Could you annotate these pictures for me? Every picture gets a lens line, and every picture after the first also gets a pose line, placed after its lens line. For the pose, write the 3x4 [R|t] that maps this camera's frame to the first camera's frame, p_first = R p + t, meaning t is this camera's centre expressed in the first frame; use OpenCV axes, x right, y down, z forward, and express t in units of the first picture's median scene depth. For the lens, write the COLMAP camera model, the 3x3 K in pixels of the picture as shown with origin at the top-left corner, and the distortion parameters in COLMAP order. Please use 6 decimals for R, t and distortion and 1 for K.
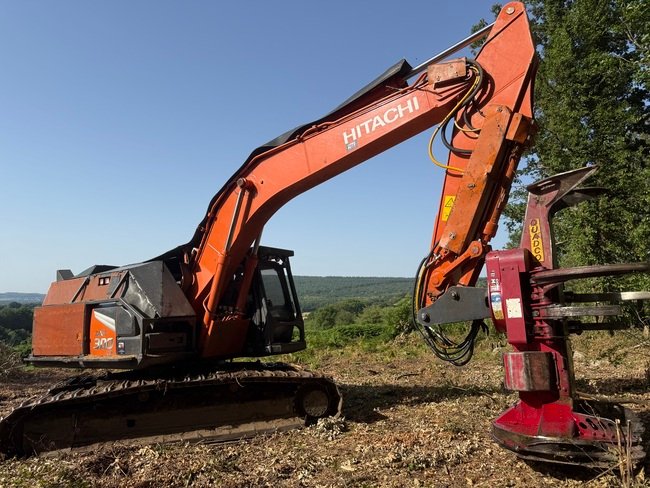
lens RADIAL K [[464.0, 0, 326.1], [0, 464.0, 240.9], [0, 0, 1]] dist [0.030786, -0.046360]
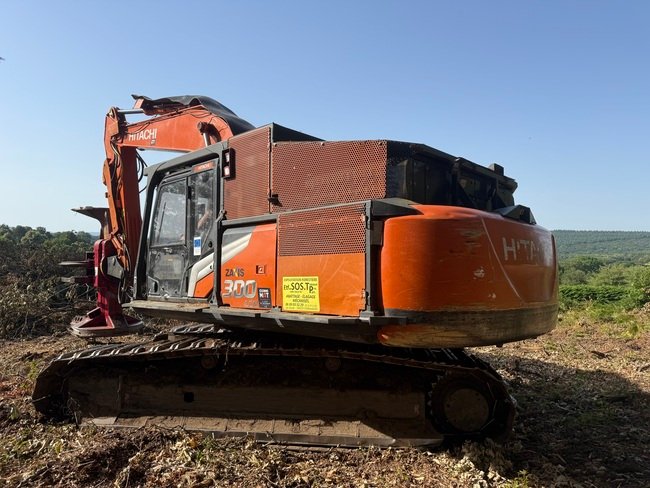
lens RADIAL K [[461.2, 0, 321.5], [0, 461.2, 245.0], [0, 0, 1]] dist [0.074872, -0.095172]
pose [[0.894954, 0.020543, -0.445685, 0.067240], [0.028166, 0.994345, 0.102391, 0.073064], [0.445268, -0.104188, 0.889315, 0.389308]]
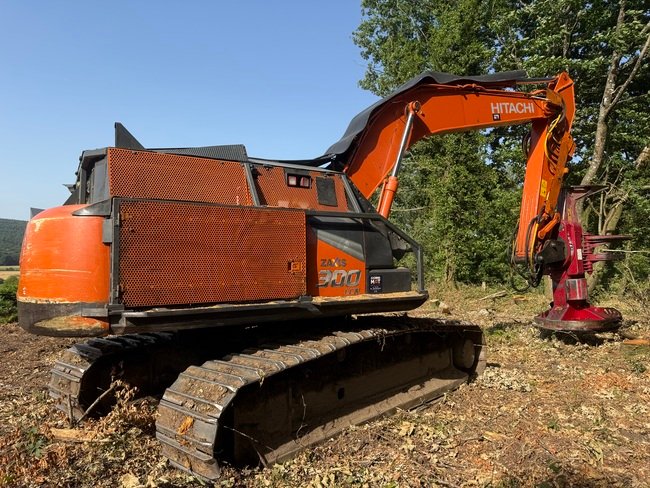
lens RADIAL K [[460.6, 0, 325.0], [0, 460.6, 244.0], [0, 0, 1]] dist [0.043613, -0.039340]
pose [[0.866582, 0.060593, 0.495342, -0.650060], [-0.106693, 0.992146, 0.065290, 0.107190], [-0.487495, -0.109428, 0.866241, 0.365517]]
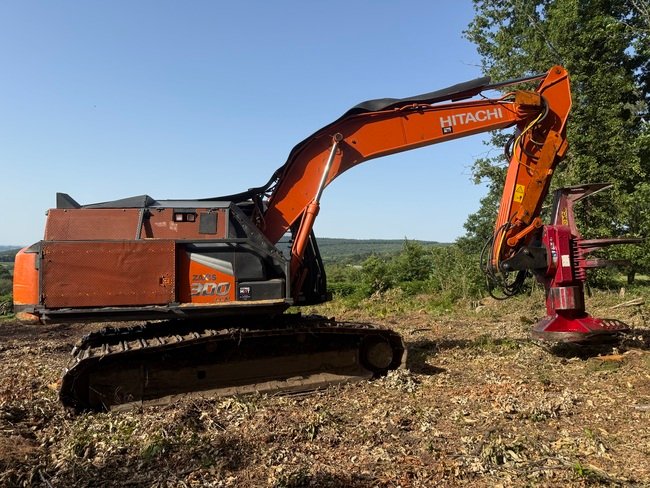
lens RADIAL K [[460.6, 0, 325.0], [0, 460.6, 244.0], [0, 0, 1]] dist [0.043613, -0.039340]
pose [[0.994181, 0.029530, 0.103600, -0.228264], [-0.038942, 0.995178, 0.090028, 0.032584], [-0.100442, -0.093538, 0.990536, 0.070649]]
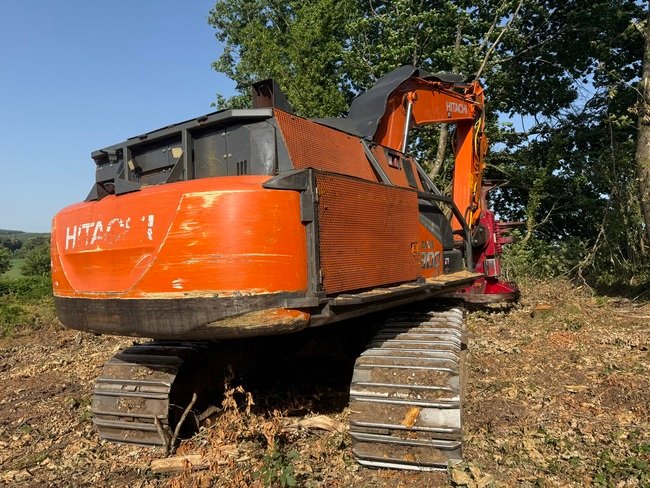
lens RADIAL K [[461.2, 0, 321.5], [0, 461.2, 245.0], [0, 0, 1]] dist [0.074872, -0.095172]
pose [[0.600695, 0.037253, 0.798610, -0.906775], [-0.114931, 0.992562, 0.040148, 0.160651], [-0.791174, -0.115902, 0.600508, 0.615644]]
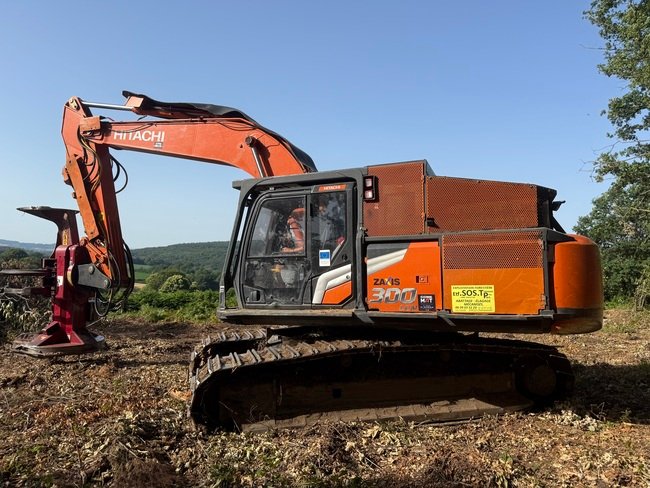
lens RADIAL K [[456.8, 0, 327.8], [0, 456.8, 244.8], [0, 0, 1]] dist [0.103293, -0.141043]
pose [[0.997431, 0.037115, -0.061272, -0.324949], [-0.031657, 0.995639, 0.087753, 0.052971], [0.064261, -0.085588, 0.994256, 0.184307]]
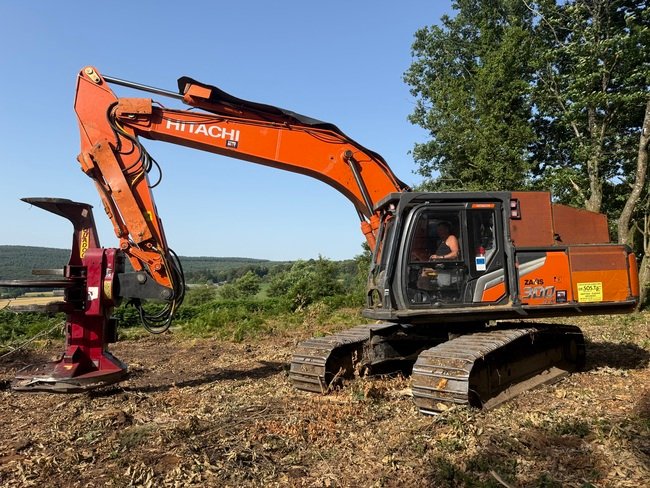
lens RADIAL K [[460.6, 0, 325.0], [0, 460.6, 244.0], [0, 0, 1]] dist [0.043613, -0.039340]
pose [[0.887347, 0.061597, 0.456970, -1.025094], [-0.083489, 0.996119, 0.027849, 0.099145], [-0.453481, -0.062864, 0.889046, 0.251528]]
